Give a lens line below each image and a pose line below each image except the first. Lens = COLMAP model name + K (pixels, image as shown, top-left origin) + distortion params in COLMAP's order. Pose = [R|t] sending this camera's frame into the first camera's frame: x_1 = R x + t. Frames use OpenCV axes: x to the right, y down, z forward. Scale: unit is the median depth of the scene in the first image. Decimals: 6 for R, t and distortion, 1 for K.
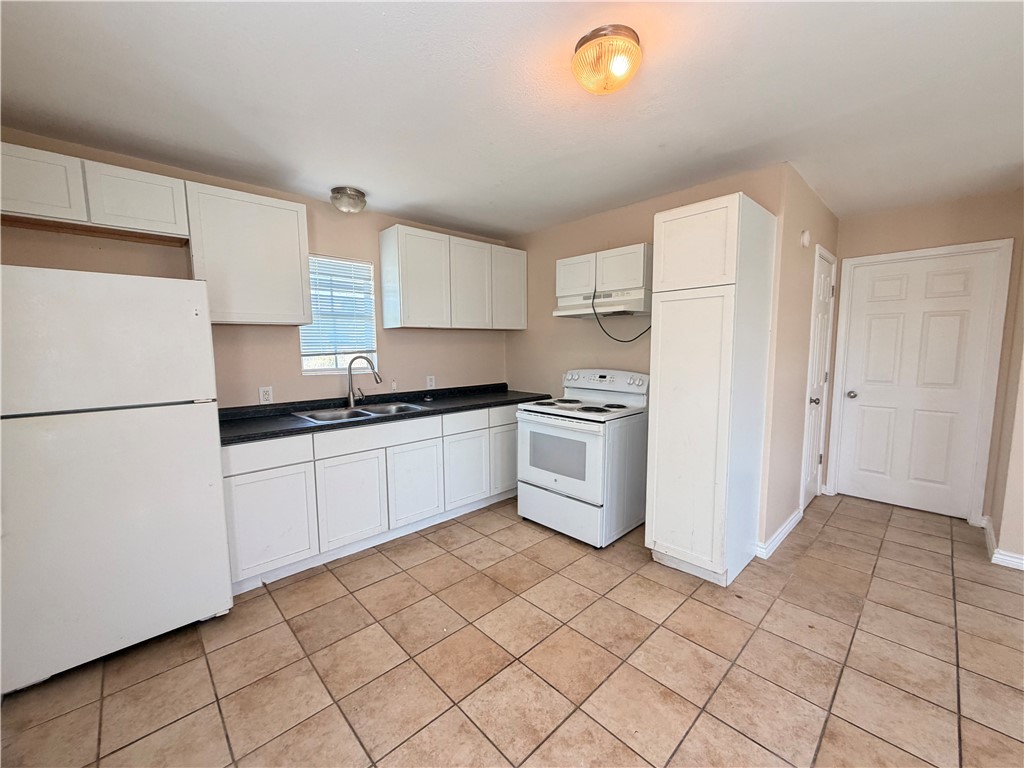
lens RADIAL K [[408.1, 0, 509.4], [0, 408.1, 385.9], [0, 0, 1]] dist [-0.000795, 0.000633]
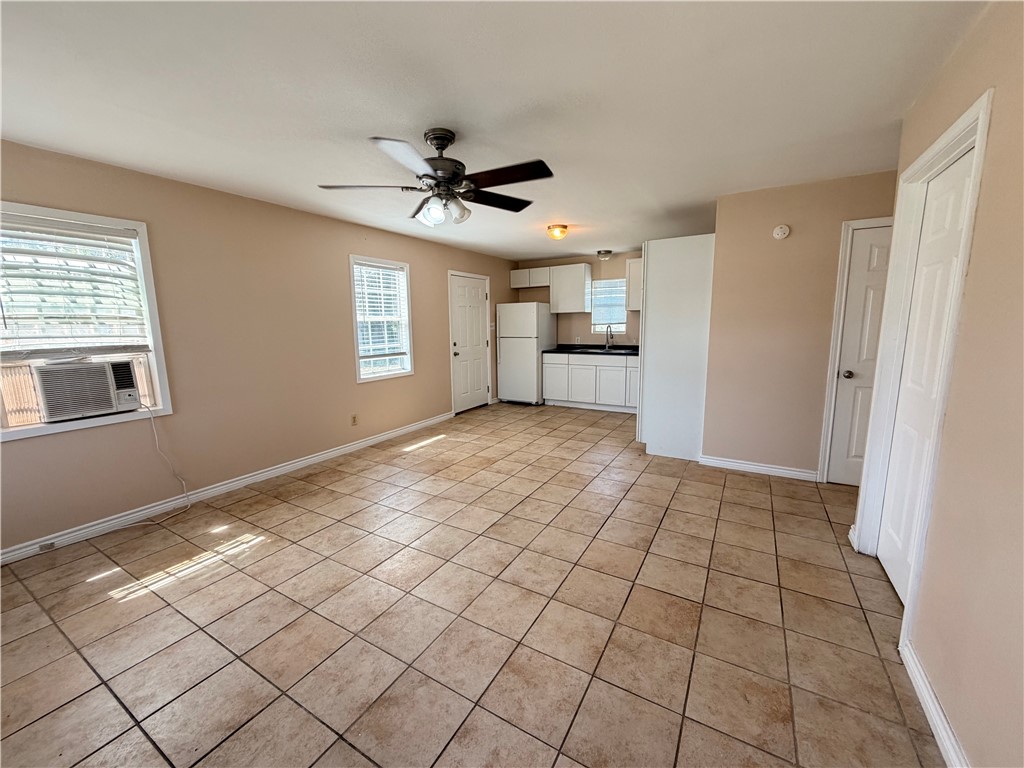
lens RADIAL K [[408.1, 0, 509.0], [0, 408.1, 385.7], [0, 0, 1]] dist [-0.000795, 0.000633]
pose [[0.273807, 0.150129, -0.949995, 1.976038], [-0.084380, 0.987683, 0.131765, 0.001506], [0.958076, 0.044083, 0.283102, -0.117479]]
